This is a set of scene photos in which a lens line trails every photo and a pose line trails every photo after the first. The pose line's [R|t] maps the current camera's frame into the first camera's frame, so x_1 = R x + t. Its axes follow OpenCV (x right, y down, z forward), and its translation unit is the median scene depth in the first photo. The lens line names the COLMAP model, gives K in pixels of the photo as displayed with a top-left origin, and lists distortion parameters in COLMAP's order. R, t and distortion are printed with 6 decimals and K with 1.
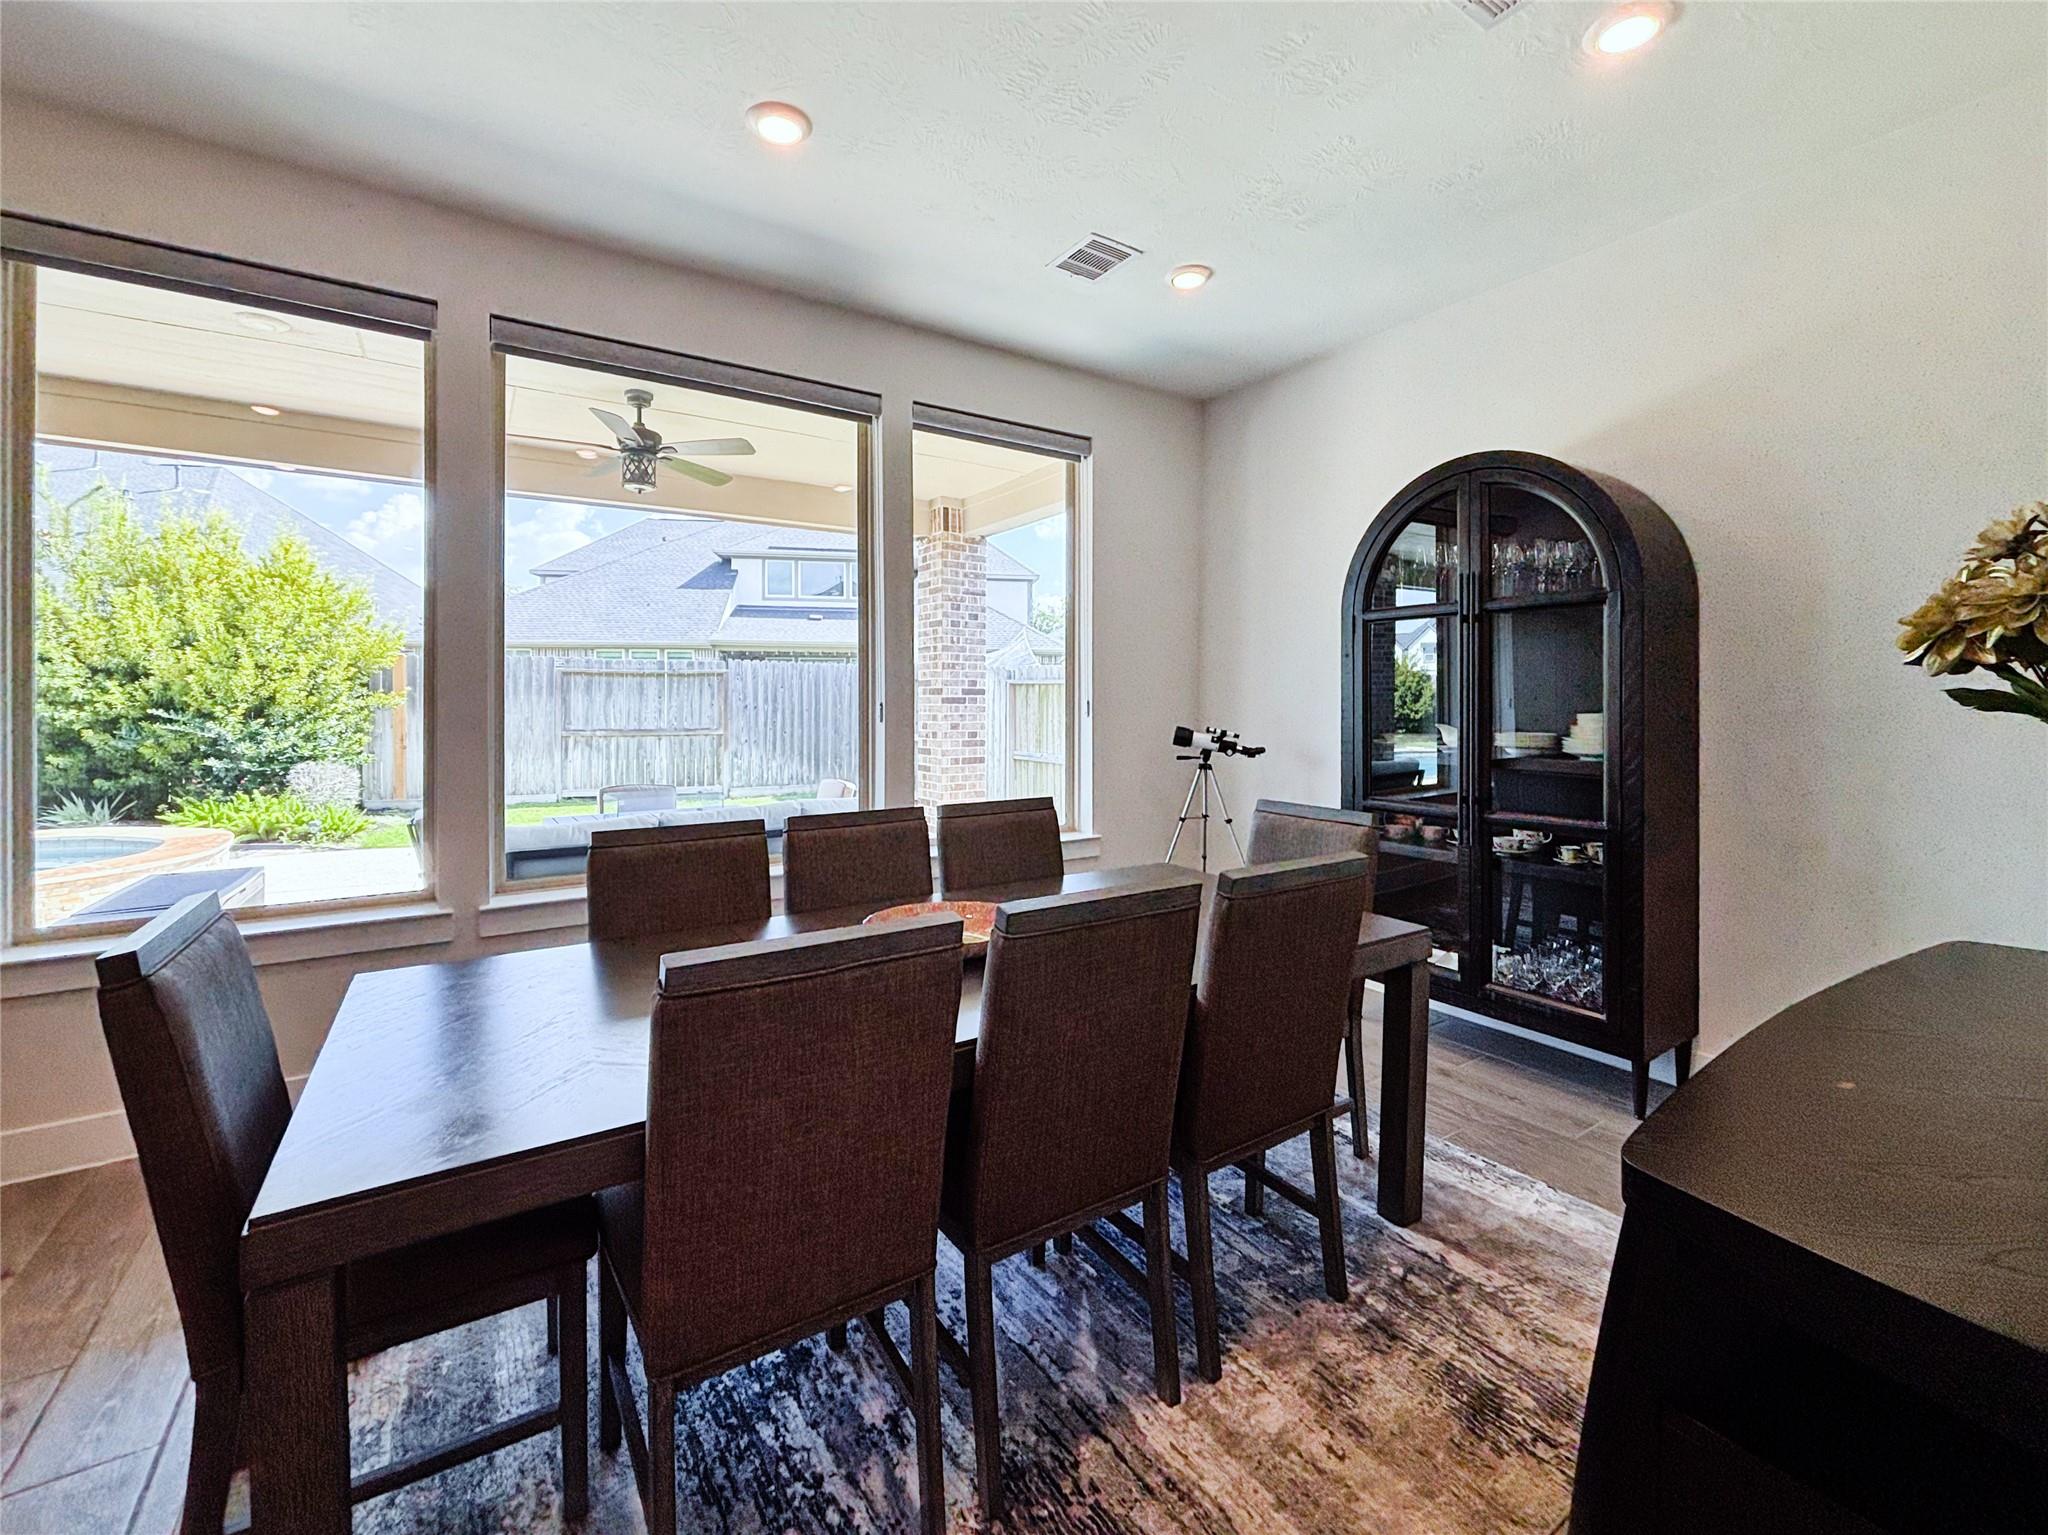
lens RADIAL K [[844.1, 0, 1020.6], [0, 844.1, 700.5], [0, 0, 1]] dist [-0.000426, 0.000056]
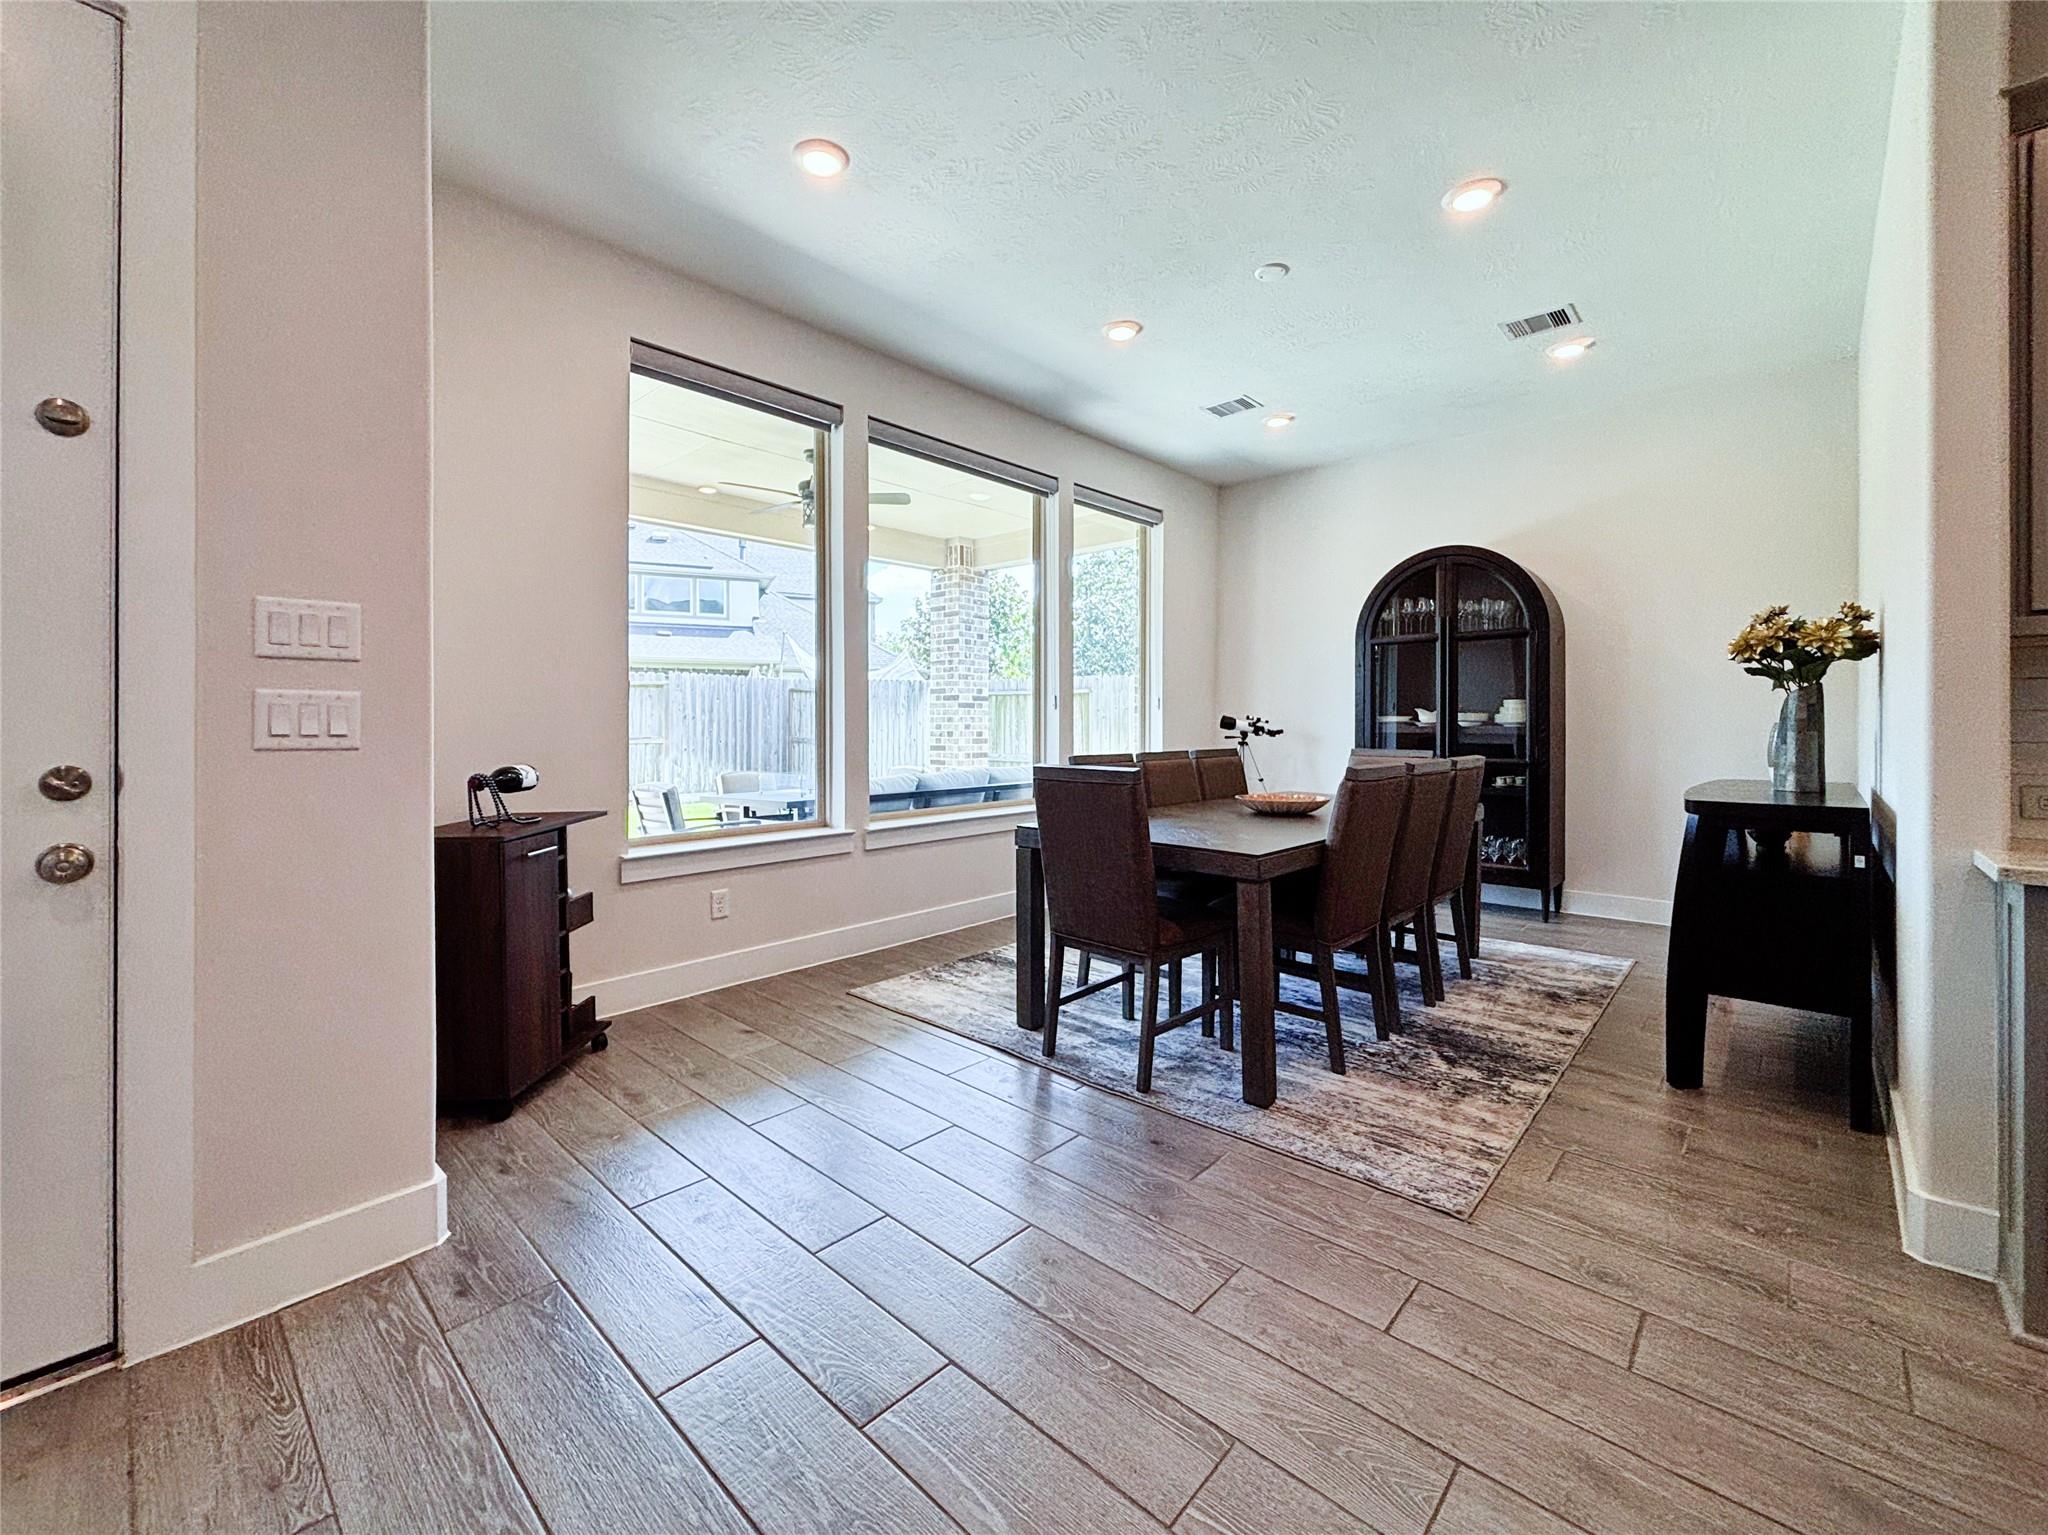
lens RADIAL K [[844.1, 0, 998.2], [0, 844.1, 720.2], [0, 0, 1]] dist [-0.000426, 0.000056]
pose [[0.974282, 0.000812, 0.225331, -0.530399], [0.000161, 0.999991, -0.004299, 0.046062], [-0.225332, 0.004224, 0.974273, -0.322141]]
